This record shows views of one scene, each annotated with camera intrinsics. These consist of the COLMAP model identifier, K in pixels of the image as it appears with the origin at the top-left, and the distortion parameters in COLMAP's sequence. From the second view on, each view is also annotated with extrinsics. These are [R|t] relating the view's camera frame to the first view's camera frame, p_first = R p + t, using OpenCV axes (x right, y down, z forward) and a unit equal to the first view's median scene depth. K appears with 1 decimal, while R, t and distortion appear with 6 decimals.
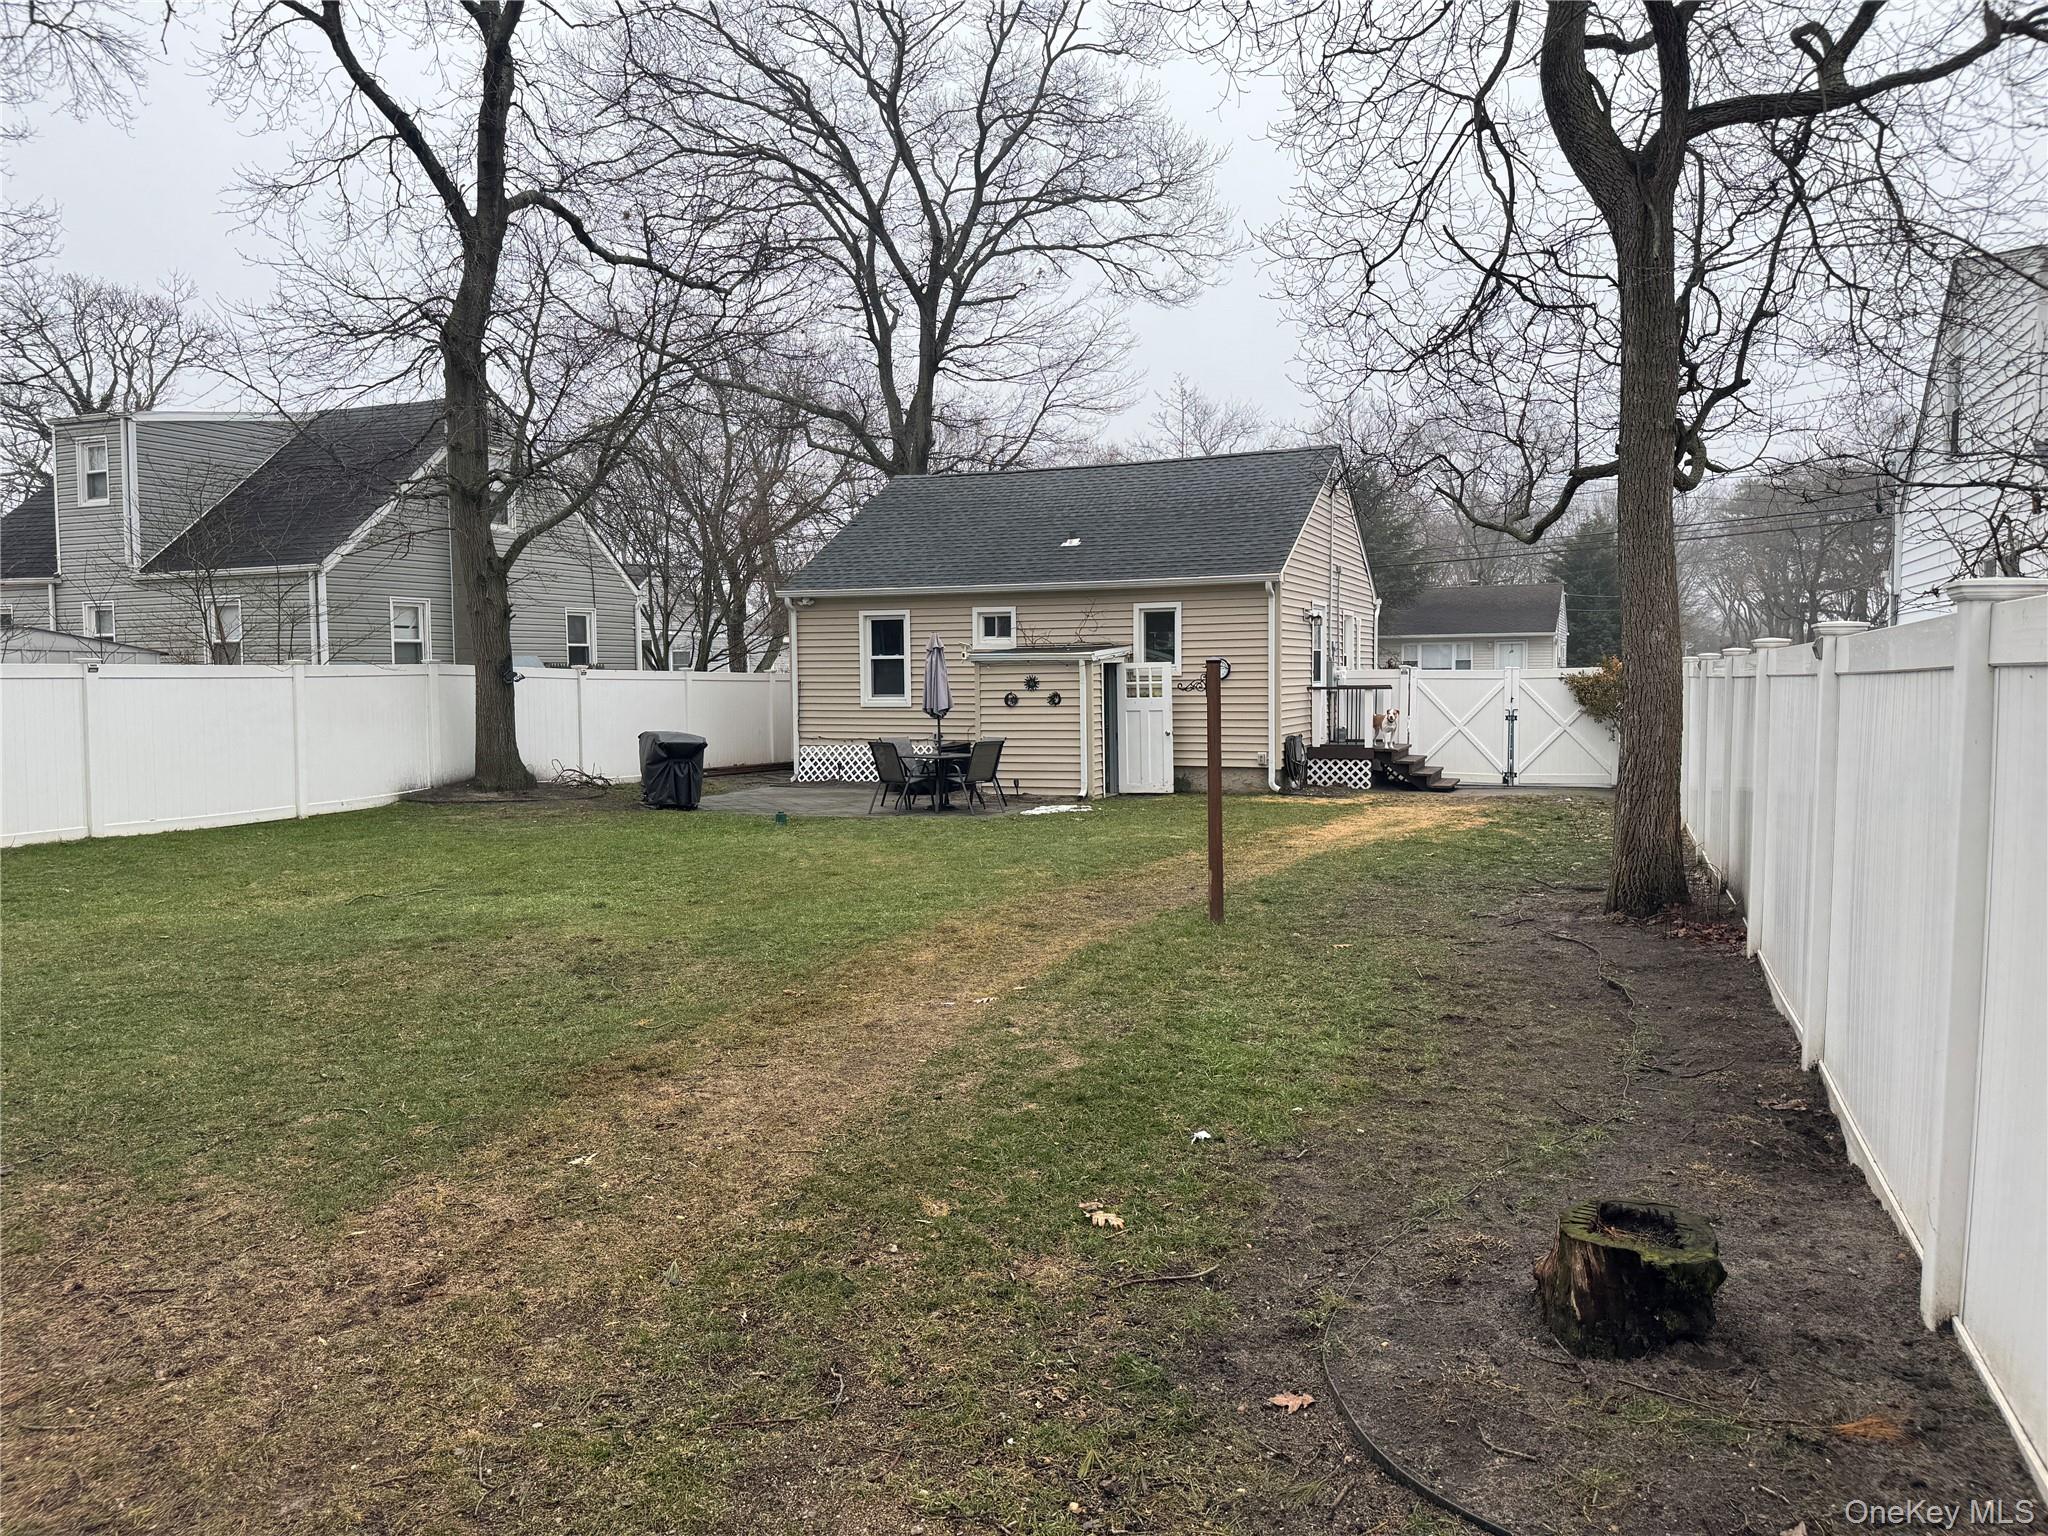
lens RADIAL K [[1429.3, 0, 1010.3], [0, 1429.3, 766.4], [0, 0, 1]] dist [0.090491, -0.115587]
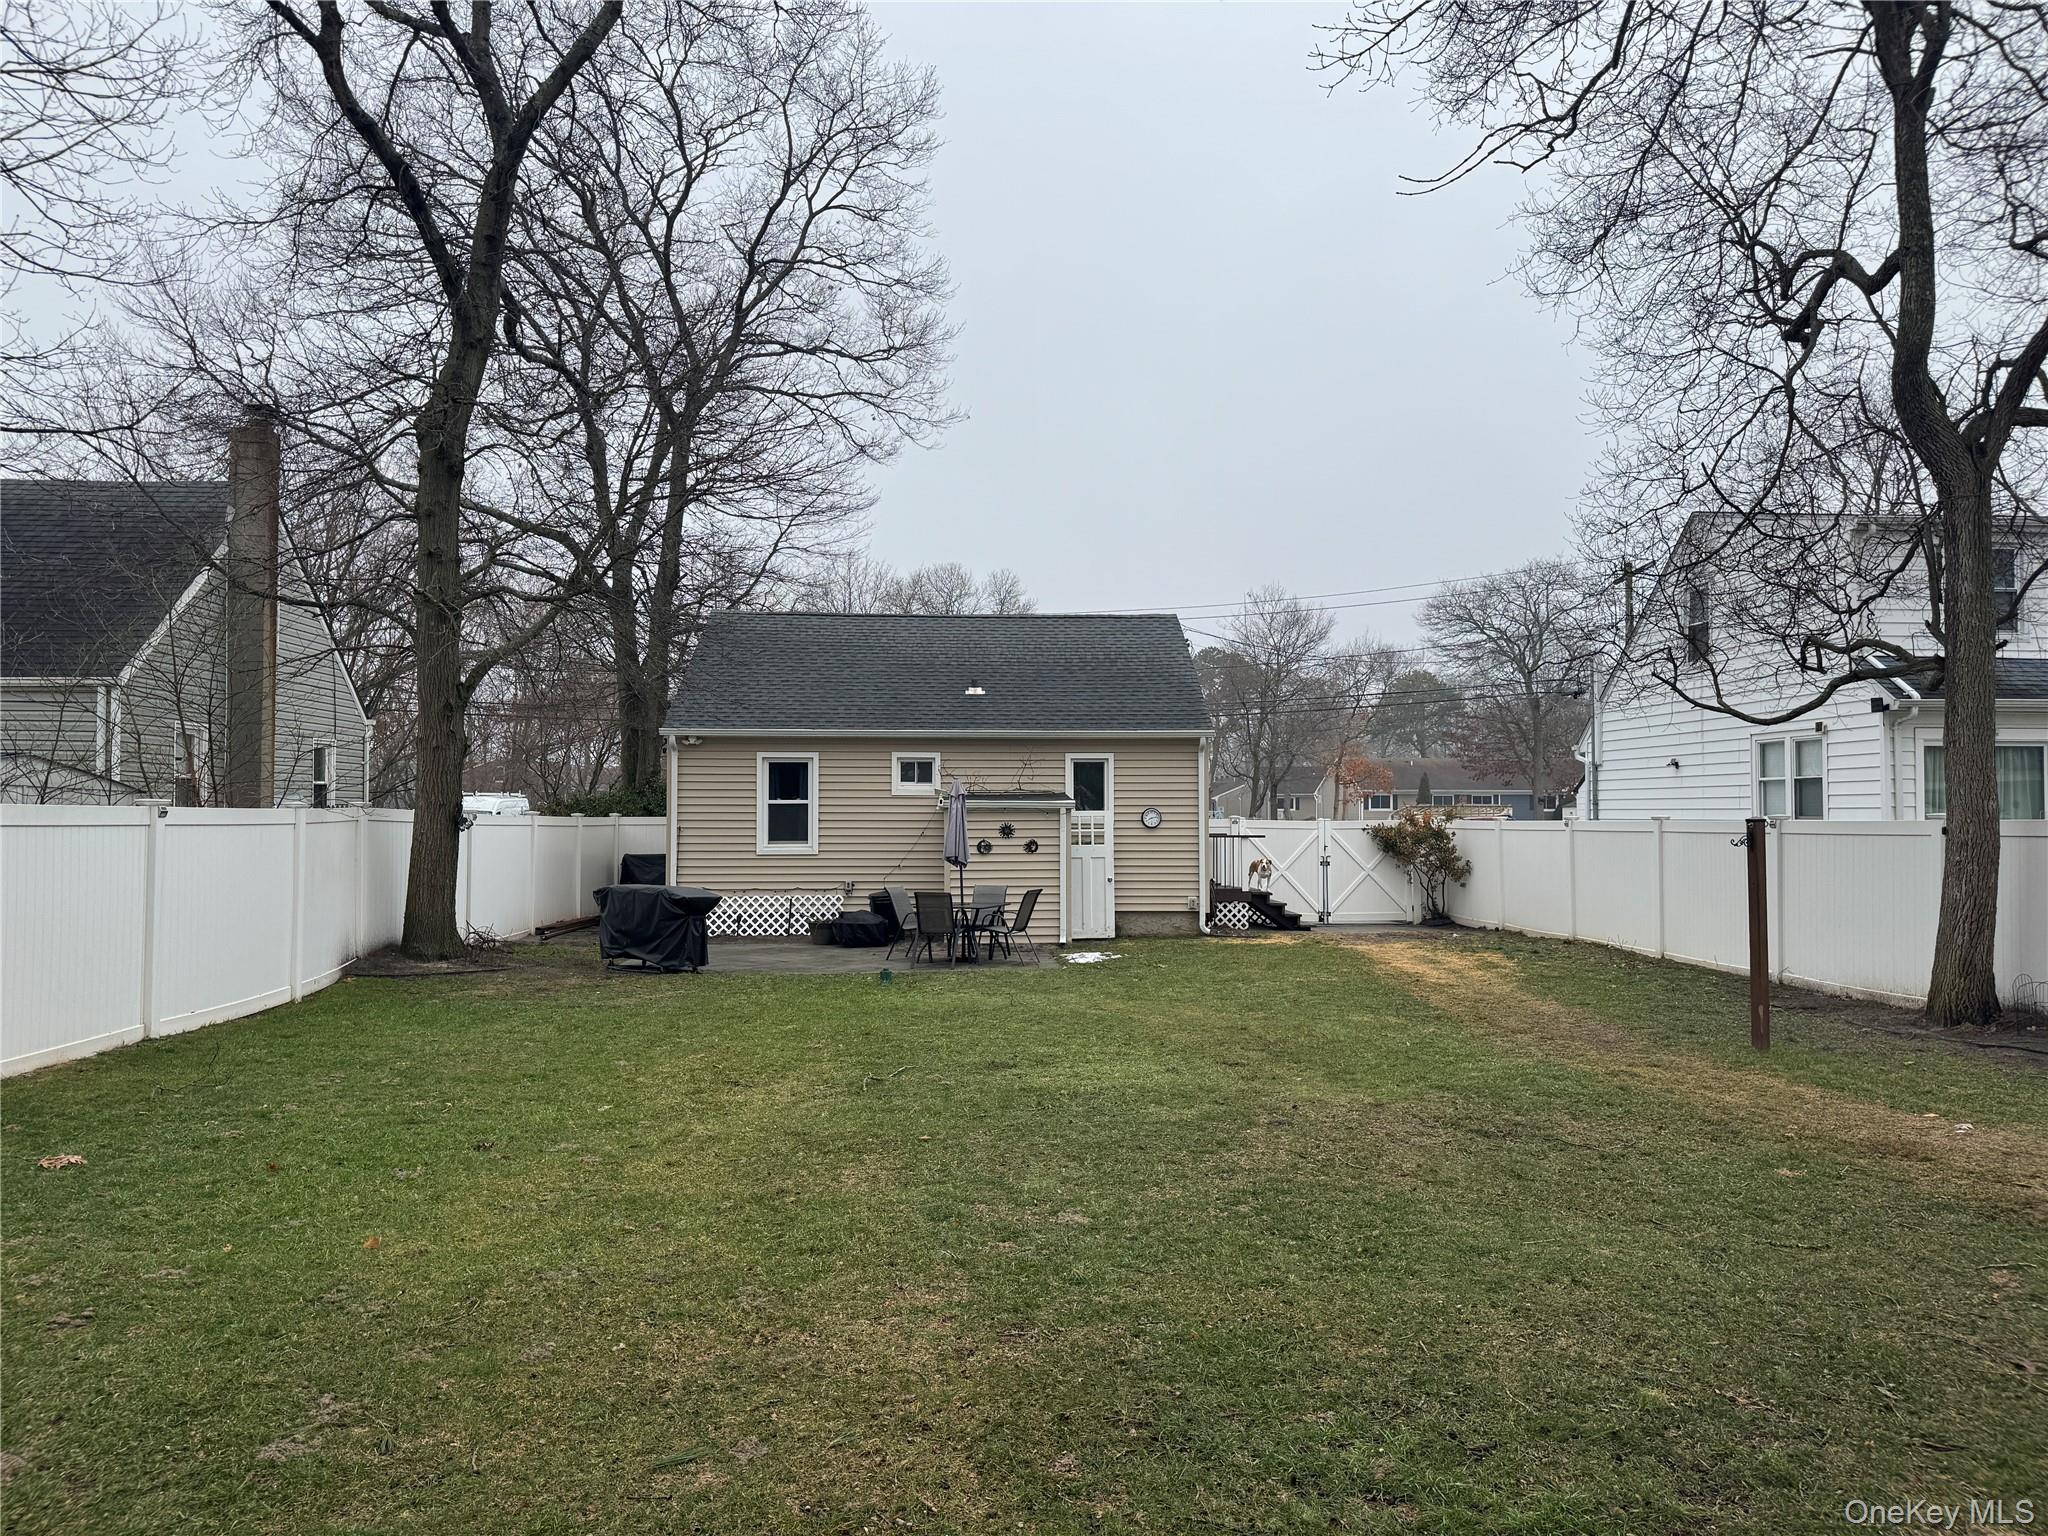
lens RADIAL K [[1429.3, 0, 1017.4], [0, 1429.3, 785.4], [0, 0, 1]] dist [0.090491, -0.115587]
pose [[0.907115, 0.017681, 0.420510, -0.361533], [0.018590, 0.996459, -0.082001, -0.007166], [-0.420471, 0.082201, 0.903575, 0.086870]]
